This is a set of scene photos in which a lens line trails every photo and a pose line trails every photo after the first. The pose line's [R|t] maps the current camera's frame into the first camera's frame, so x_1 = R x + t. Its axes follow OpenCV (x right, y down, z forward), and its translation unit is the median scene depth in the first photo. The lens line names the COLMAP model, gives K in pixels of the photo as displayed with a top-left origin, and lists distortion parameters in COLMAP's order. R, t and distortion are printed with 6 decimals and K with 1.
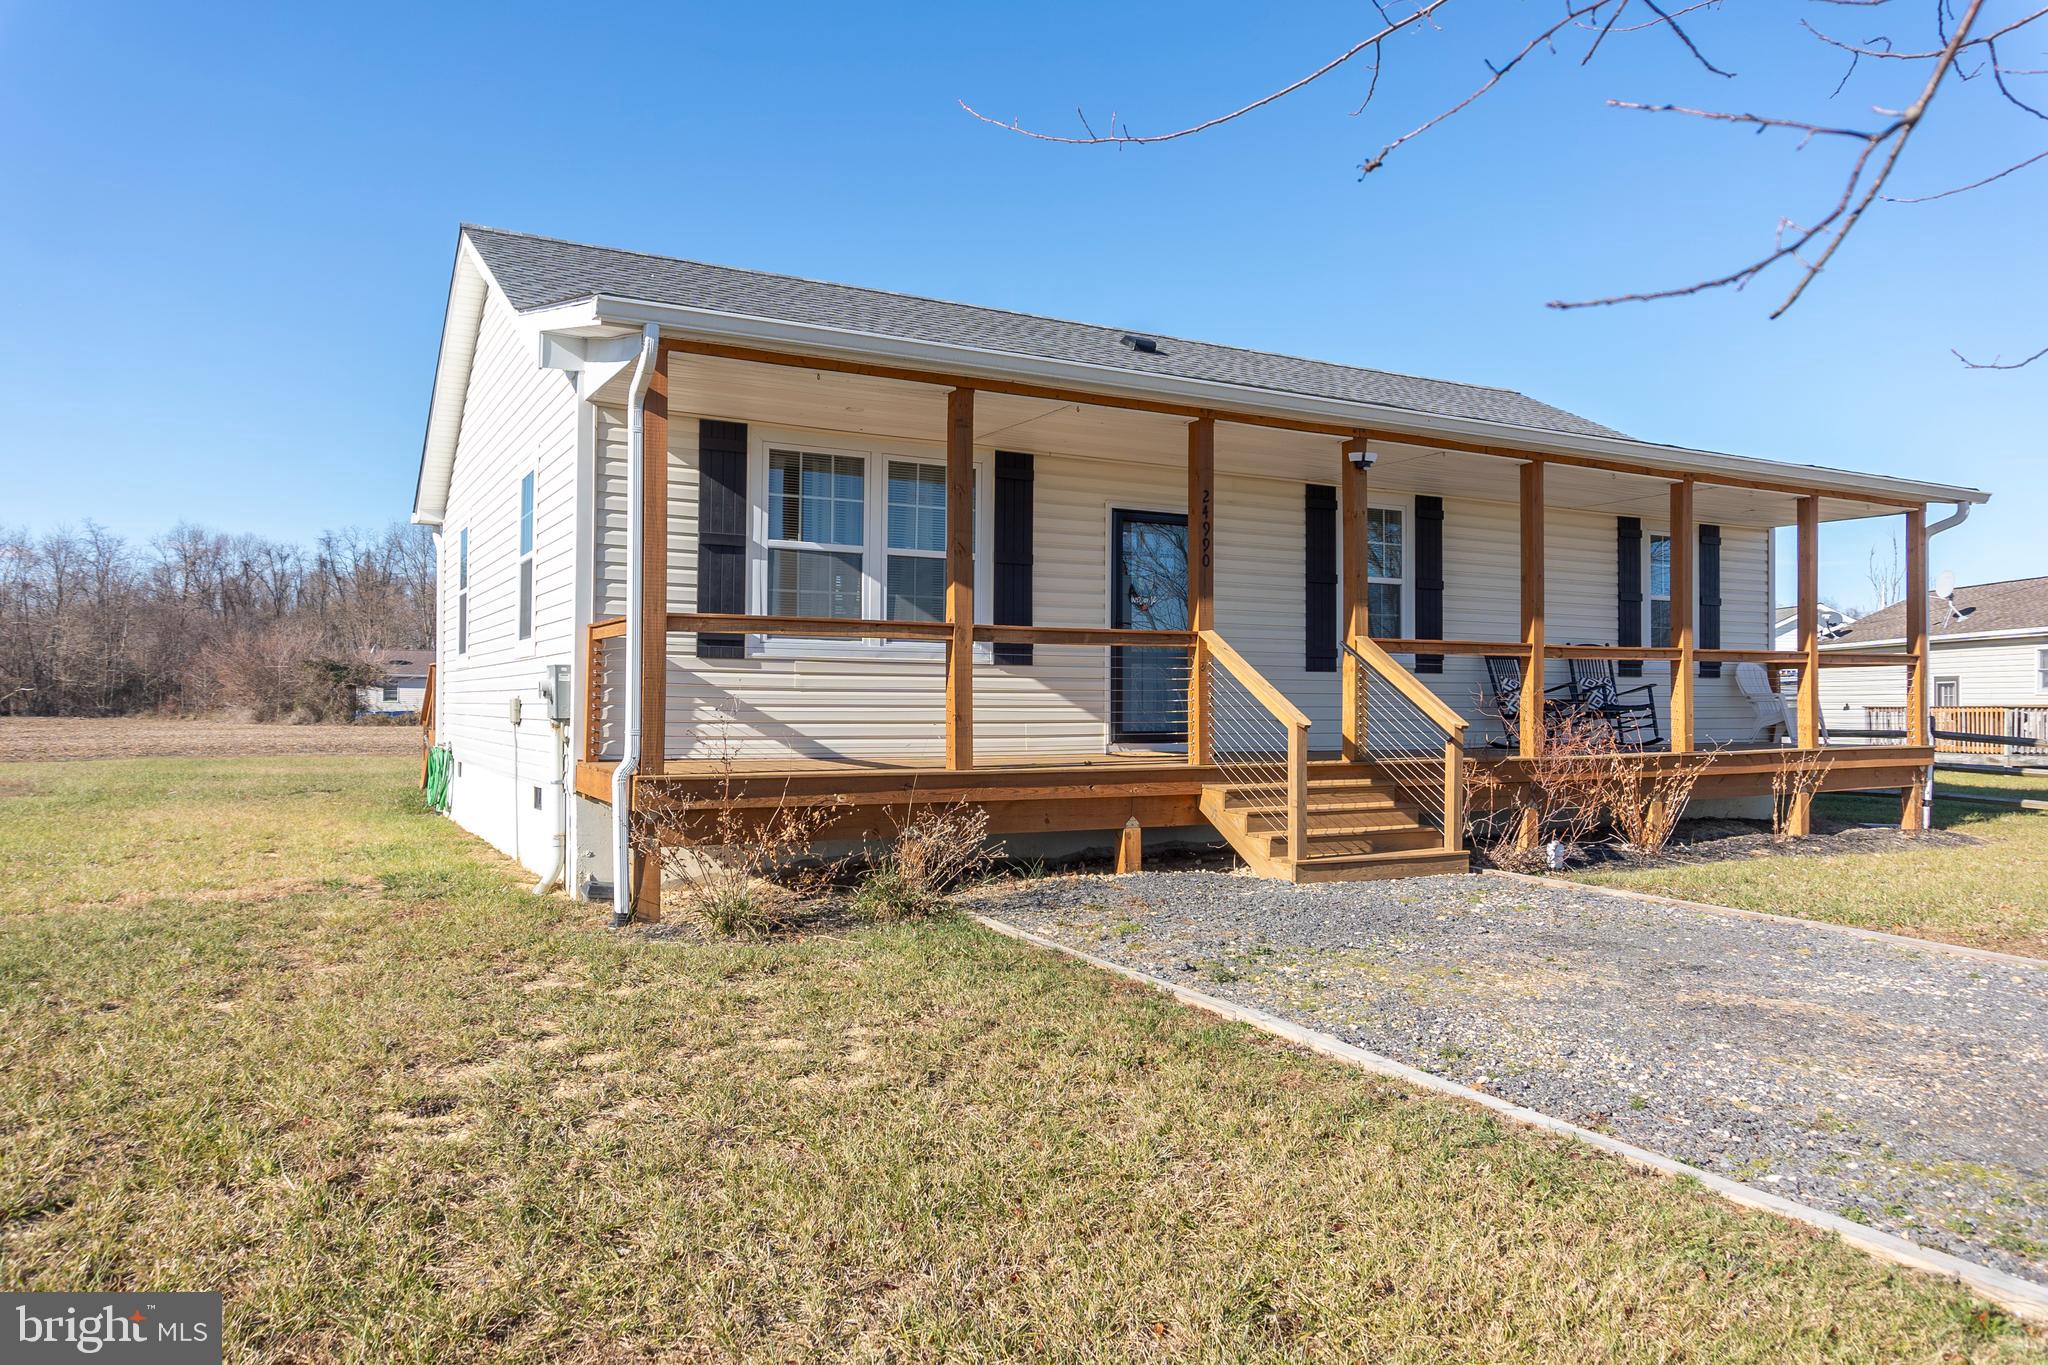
lens RADIAL K [[1392.9, 0, 1024.8], [0, 1392.9, 641.4], [0, 0, 1]] dist [-0.015327, -0.004602]
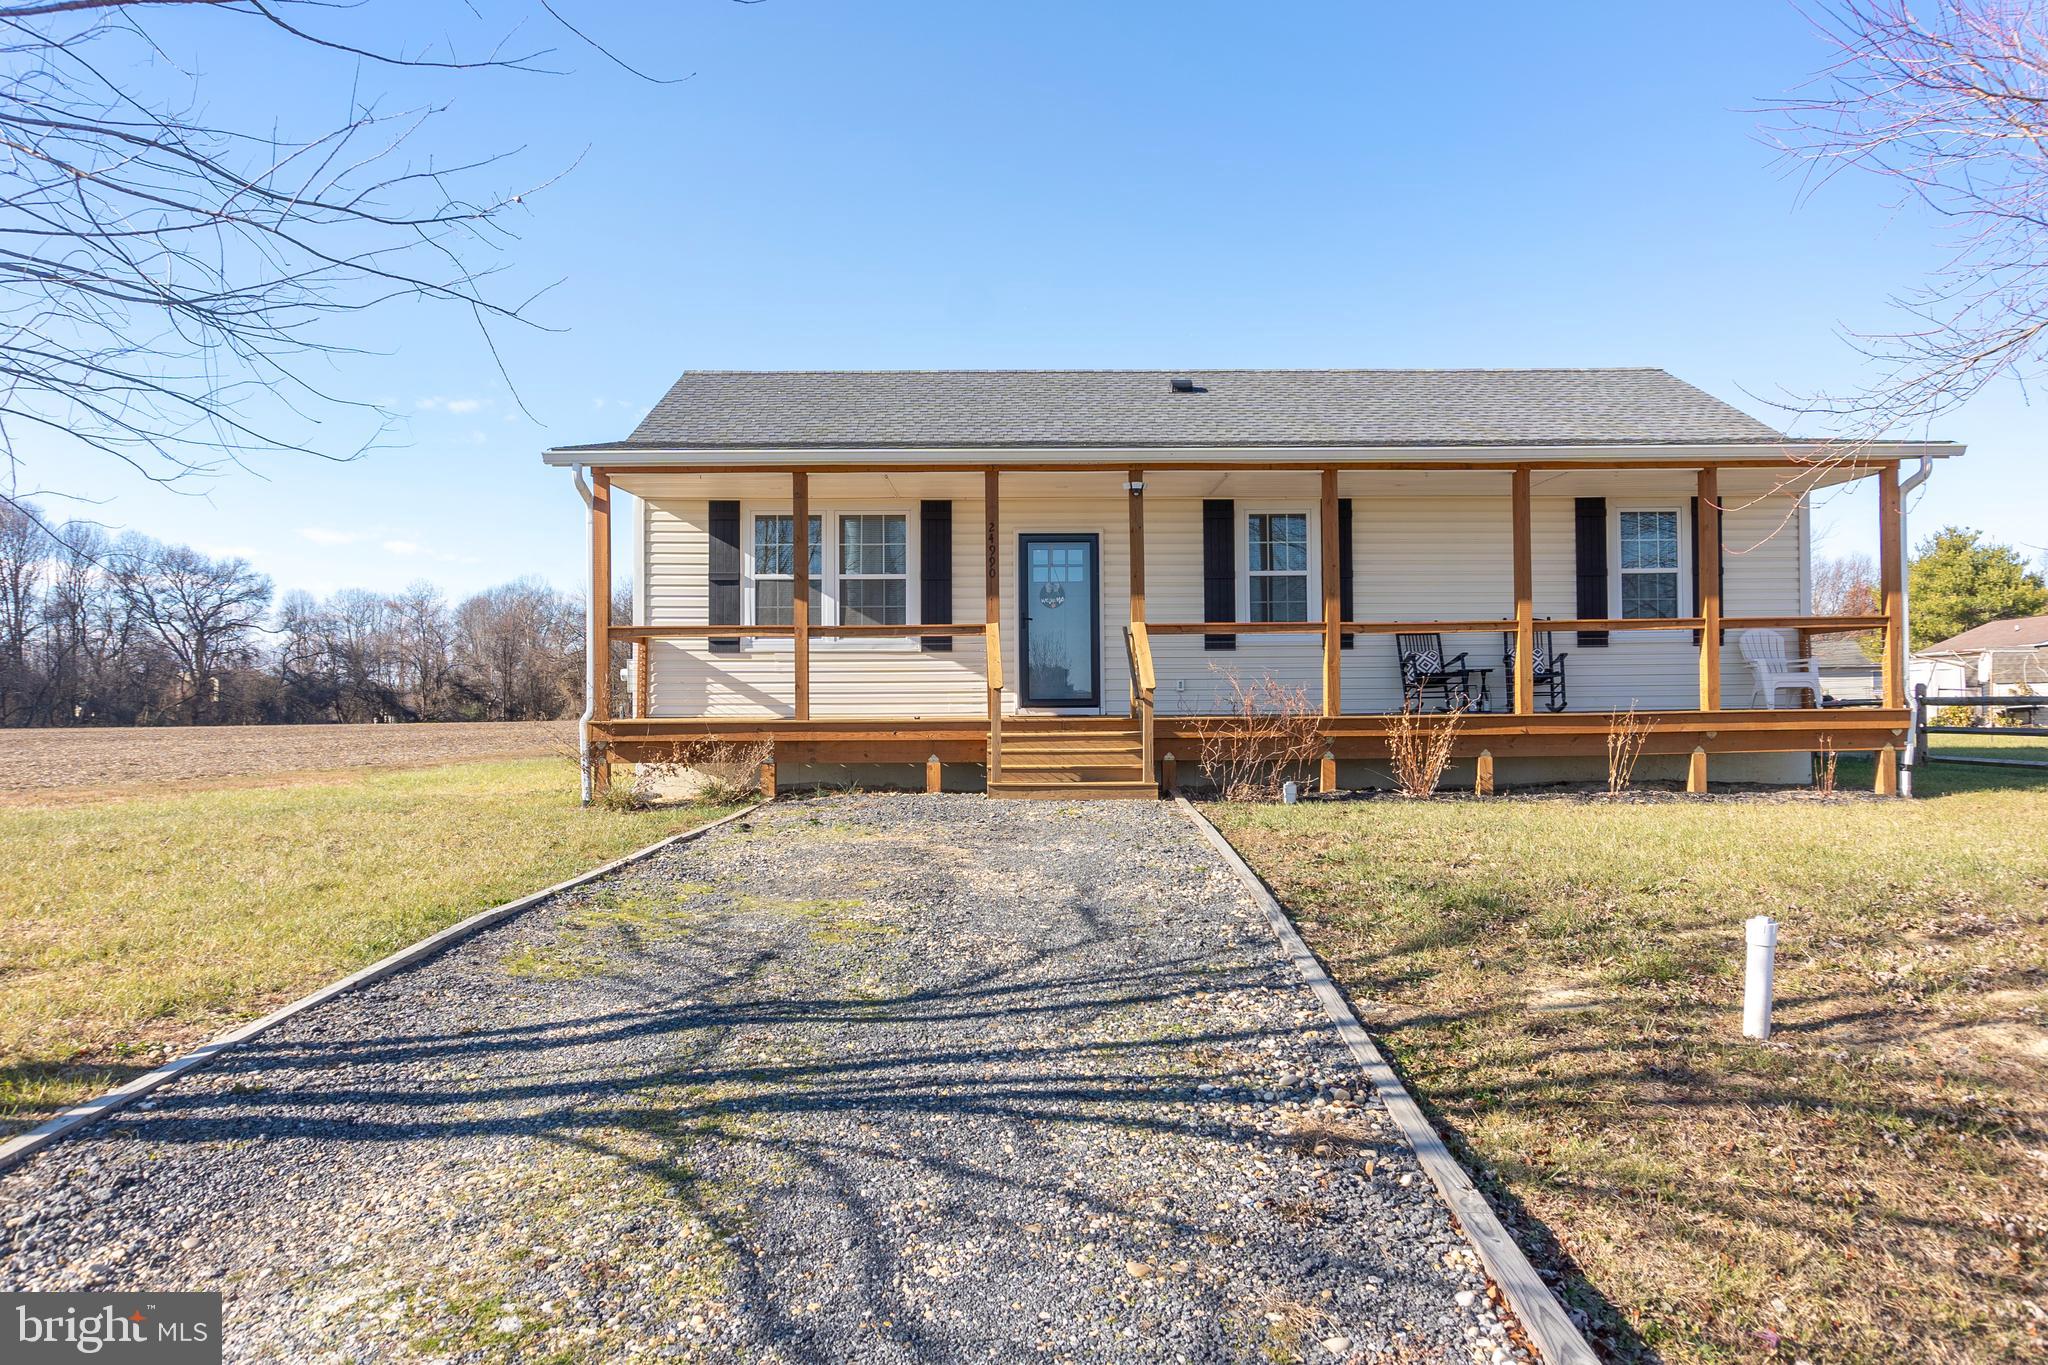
lens RADIAL K [[1392.9, 0, 1024.8], [0, 1392.9, 641.4], [0, 0, 1]] dist [-0.015327, -0.004602]
pose [[0.884086, -0.032218, -0.466212, 0.792340], [0.032507, 0.999444, -0.007424, 0.021367], [0.466192, -0.008592, 0.884642, -0.220190]]
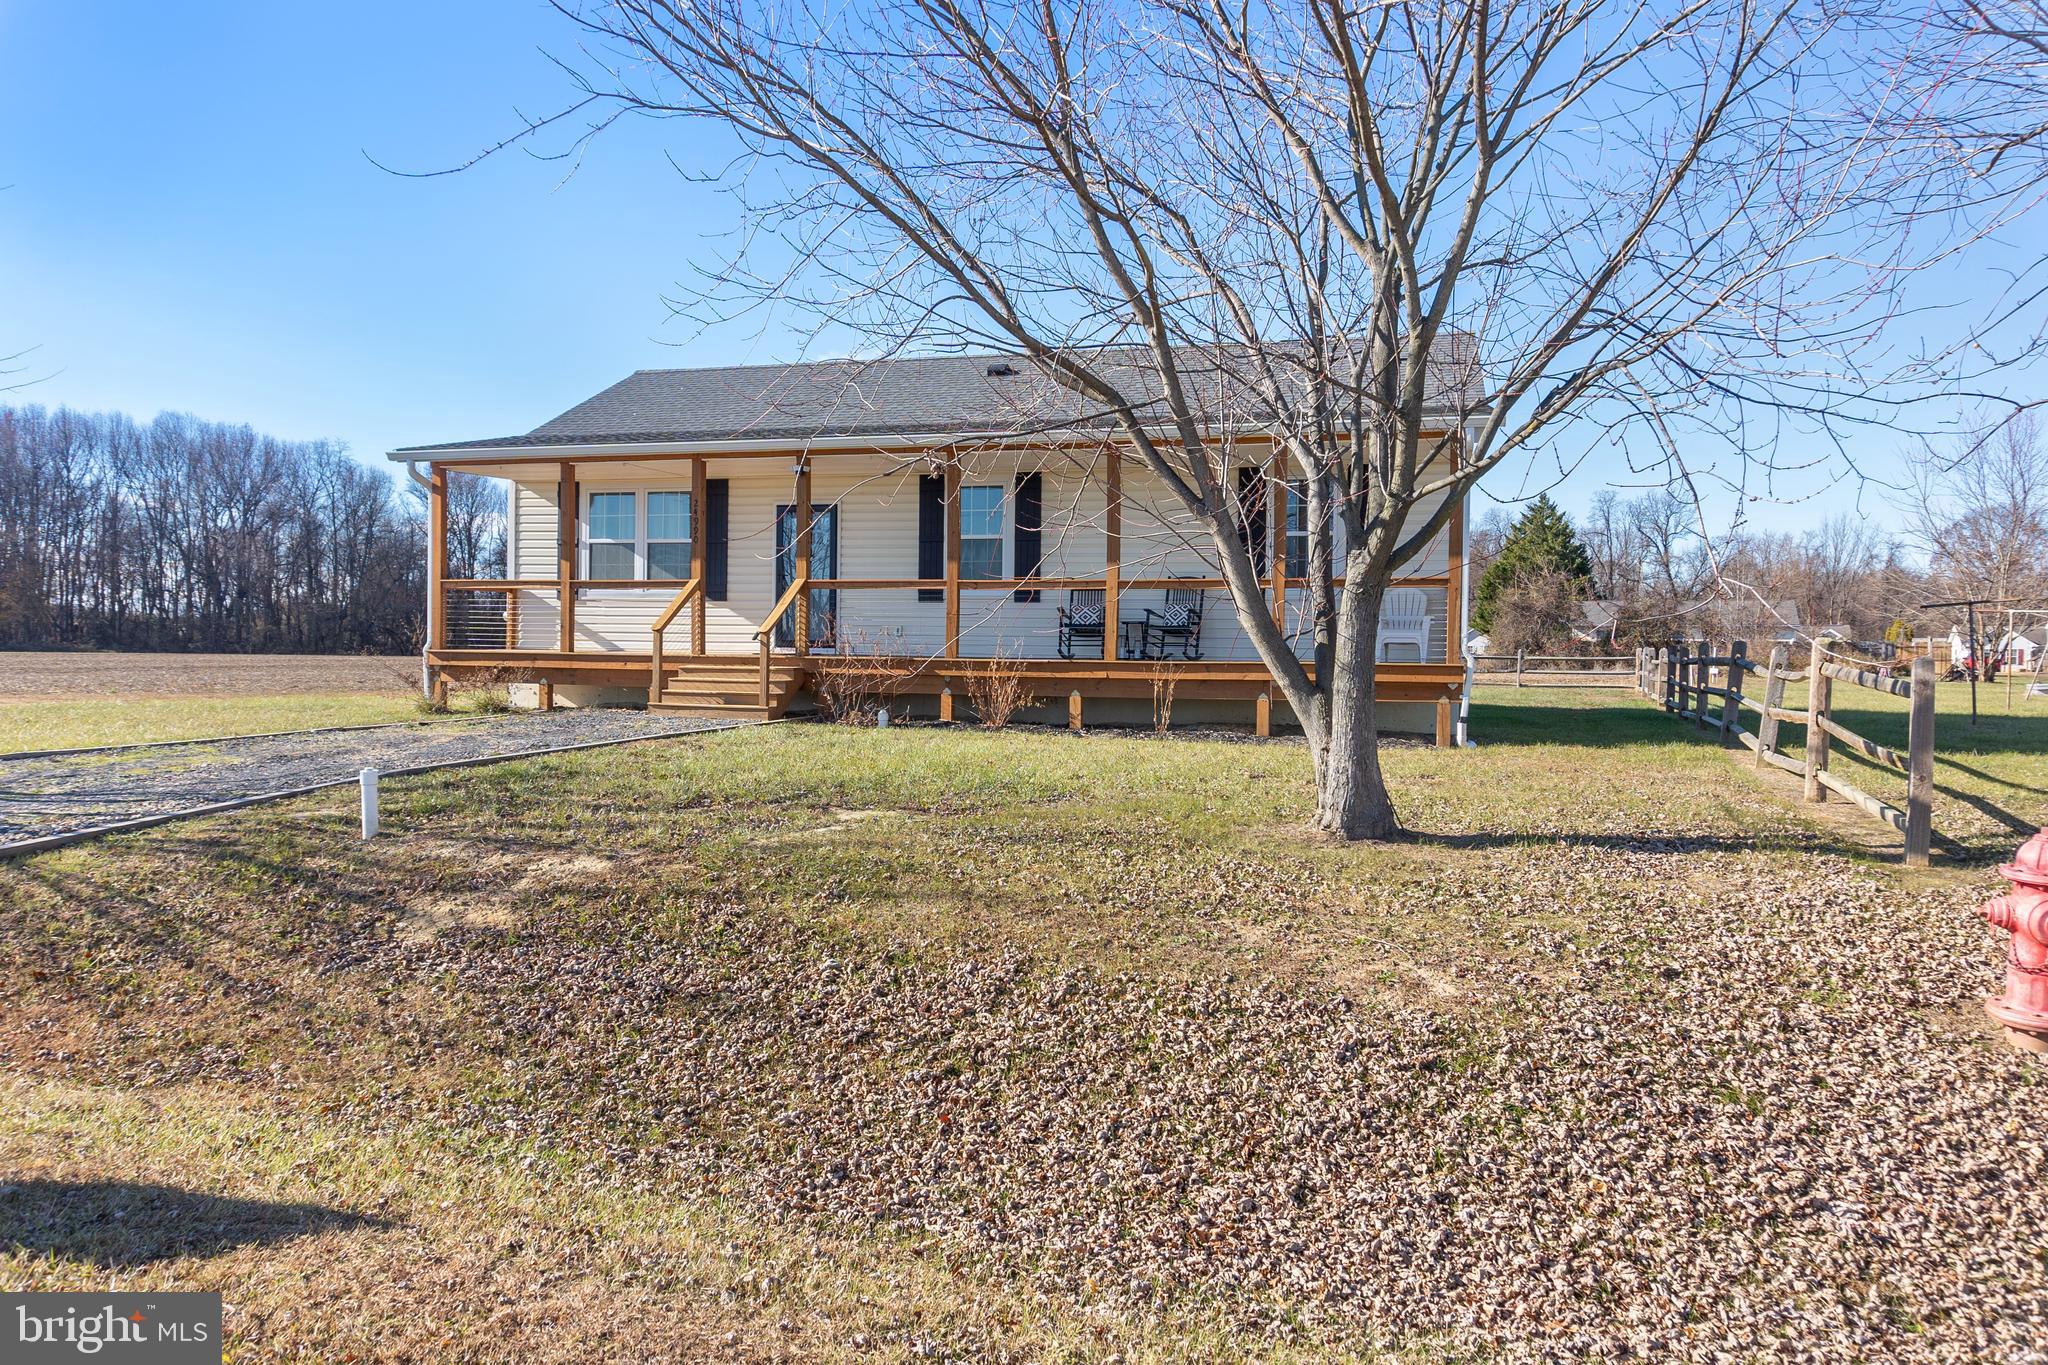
lens RADIAL K [[1392.9, 0, 1024.8], [0, 1392.9, 641.4], [0, 0, 1]] dist [-0.015327, -0.004602]
pose [[0.715176, 0.001561, -0.698943, 1.632007], [0.020480, 0.999521, 0.023187, 0.037855], [0.698645, -0.030897, 0.714801, 0.020128]]
